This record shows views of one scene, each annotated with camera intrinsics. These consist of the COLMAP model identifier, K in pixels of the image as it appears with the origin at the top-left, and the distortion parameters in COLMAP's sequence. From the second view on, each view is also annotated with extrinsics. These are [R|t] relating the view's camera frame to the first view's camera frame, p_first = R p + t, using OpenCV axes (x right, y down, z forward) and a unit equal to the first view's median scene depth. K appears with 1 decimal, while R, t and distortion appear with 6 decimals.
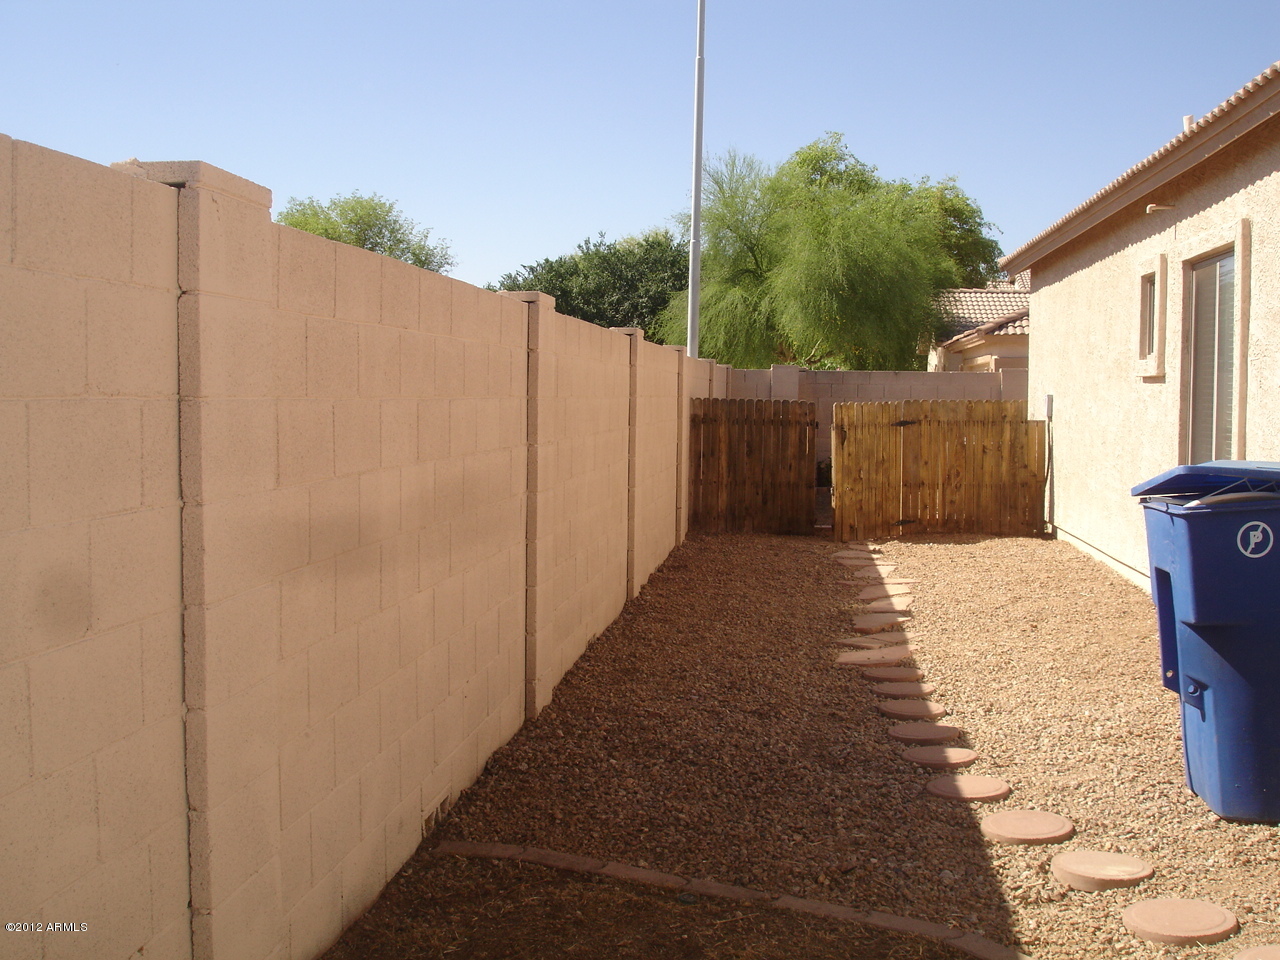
lens RADIAL K [[1455.9, 0, 640.2], [0, 1455.9, 480.4], [0, 0, 1]] dist [-0.101807, 0.000000]
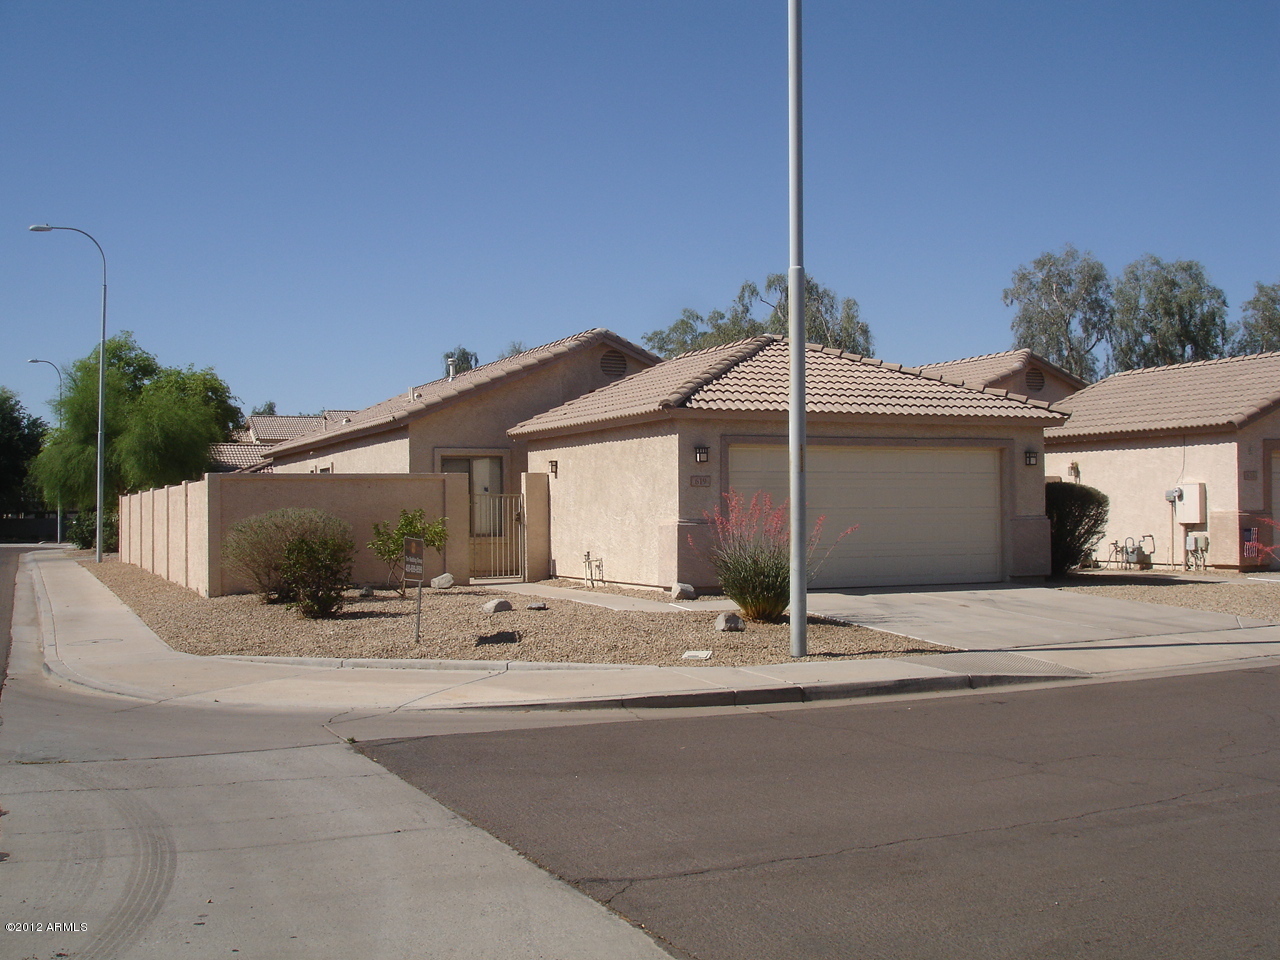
lens RADIAL K [[1455.9, 0, 643.5], [0, 1455.9, 478.4], [0, 0, 1]] dist [-0.101807, 0.000000]
pose [[0.863026, -0.011113, 0.505037, -0.159751], [0.051673, 0.996456, -0.066374, 0.032950], [-0.502509, 0.083379, 0.860542, -0.533522]]
